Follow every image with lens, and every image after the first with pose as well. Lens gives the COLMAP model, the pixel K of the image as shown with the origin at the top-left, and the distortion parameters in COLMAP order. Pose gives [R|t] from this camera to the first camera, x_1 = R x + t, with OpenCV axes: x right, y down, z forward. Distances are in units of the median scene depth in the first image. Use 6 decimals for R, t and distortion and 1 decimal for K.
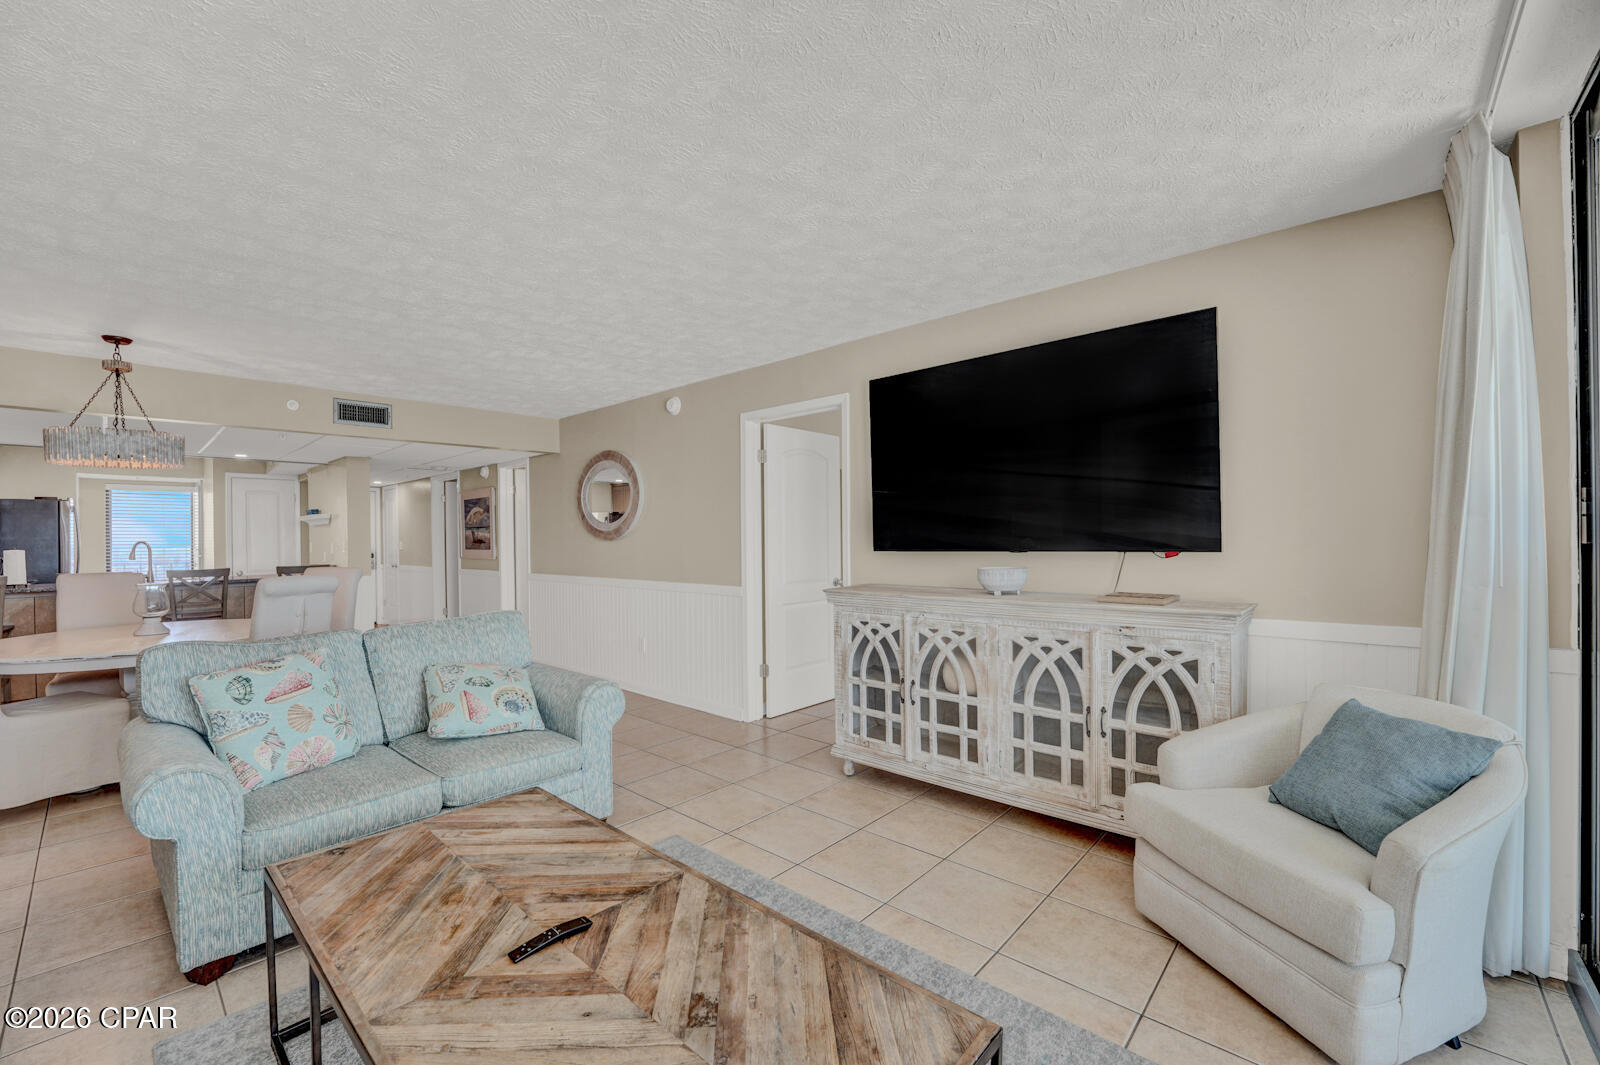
lens RADIAL K [[649.1, 0, 795.7], [0, 649.1, 539.1], [0, 0, 1]] dist [-0.028196, 0.002802]
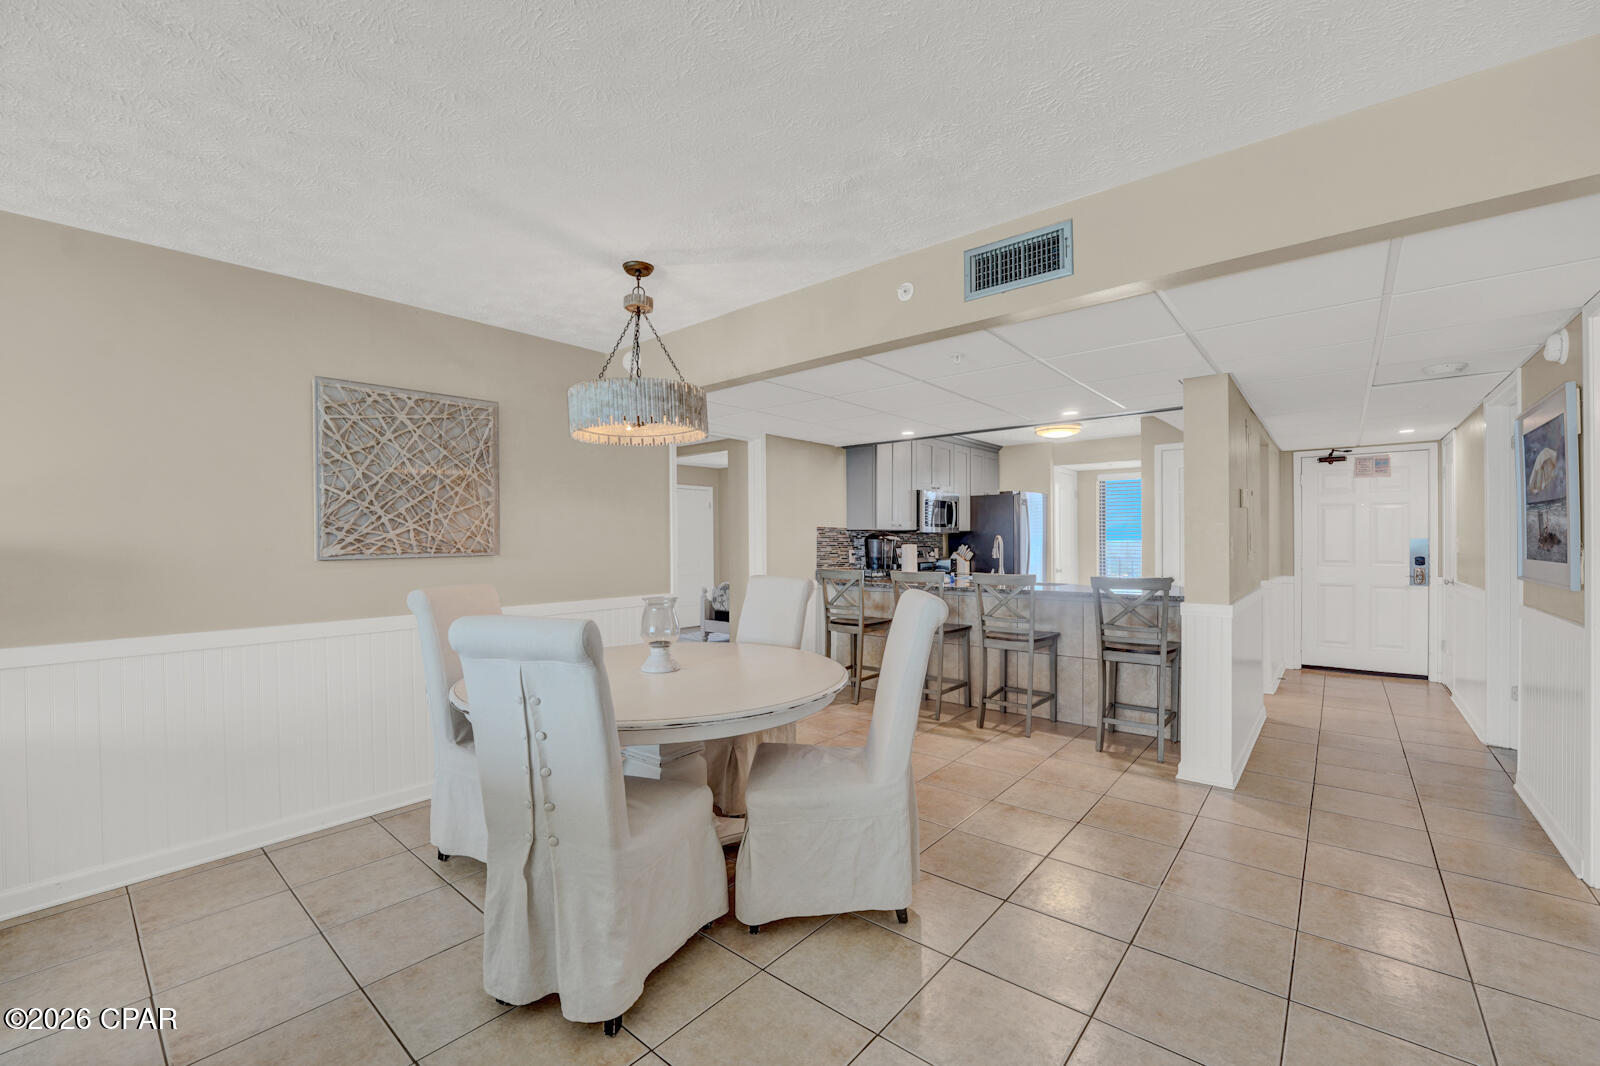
lens RADIAL K [[653.2, 0, 805.9], [0, 653.2, 541.6], [0, 0, 1]] dist [-0.023900, 0.000521]
pose [[0.041896, 0.011789, -0.999052, -0.410777], [0.003810, 0.999921, 0.011959, -0.001944], [0.999115, -0.004308, 0.041848, 1.606607]]
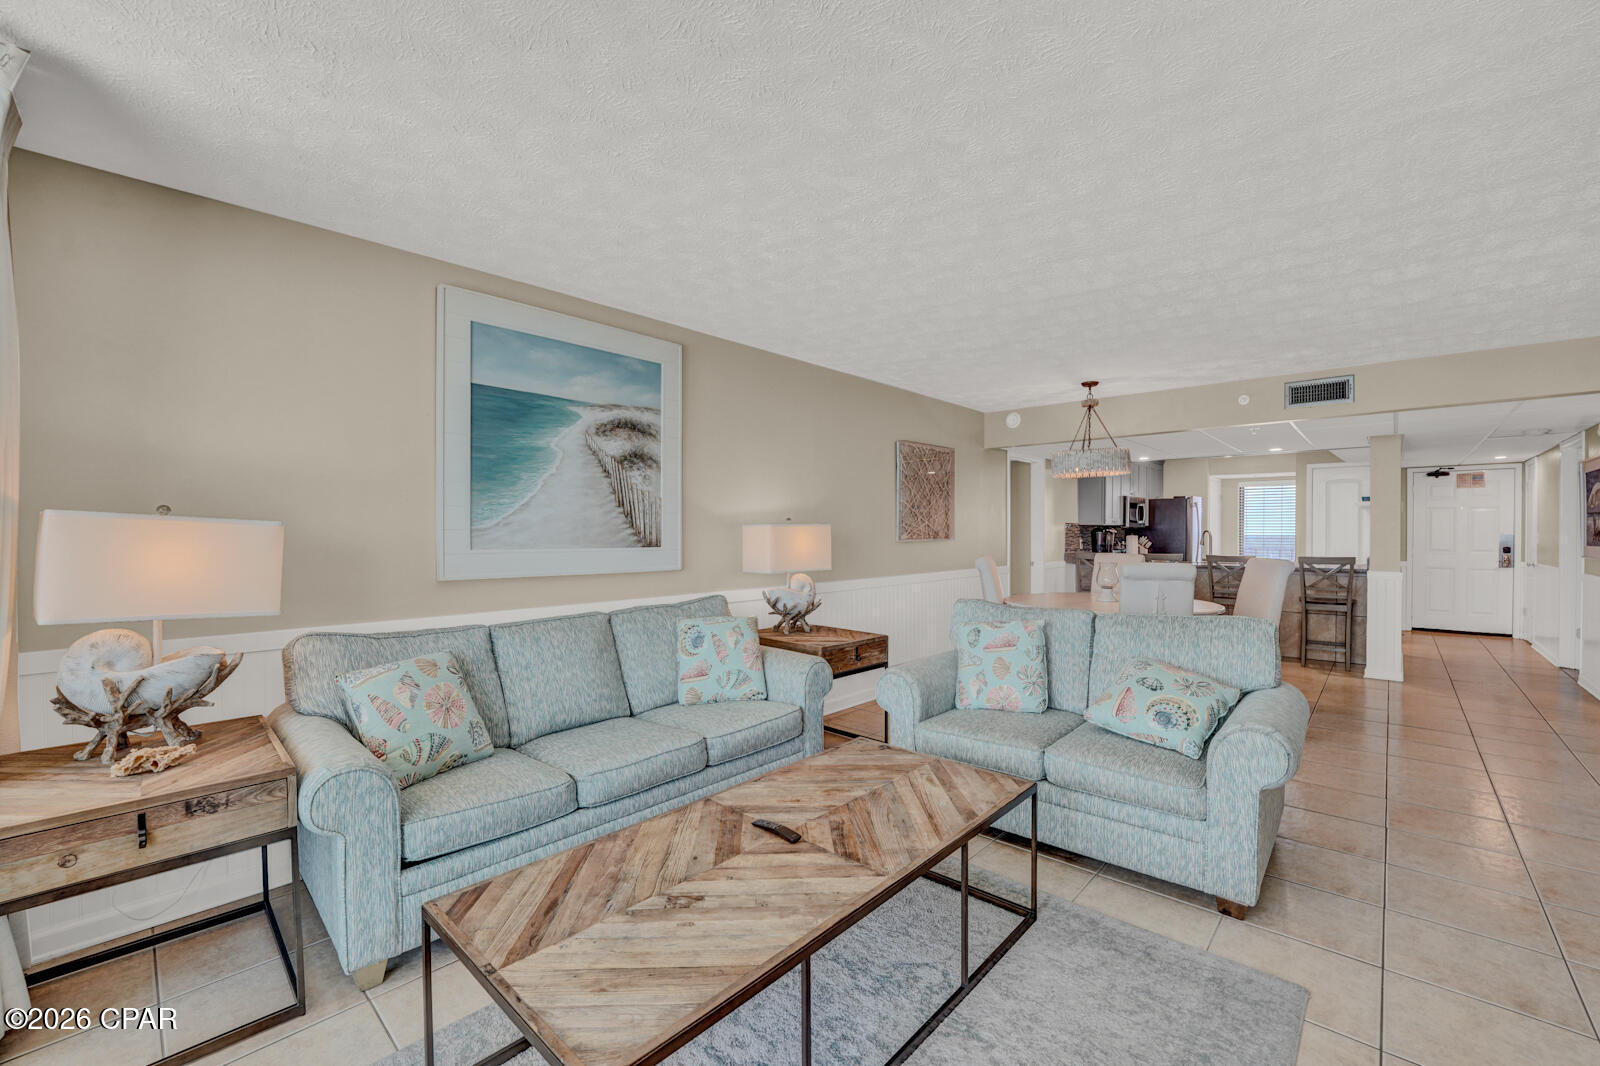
lens RADIAL K [[653.2, 0, 801.2], [0, 653.2, 538.0], [0, 0, 1]] dist [-0.023900, 0.000521]
pose [[-0.009414, 0.019672, -0.999762, 0.484846], [-0.002231, 0.999804, 0.019694, -0.009440], [0.999953, 0.002416, -0.009368, 0.528322]]
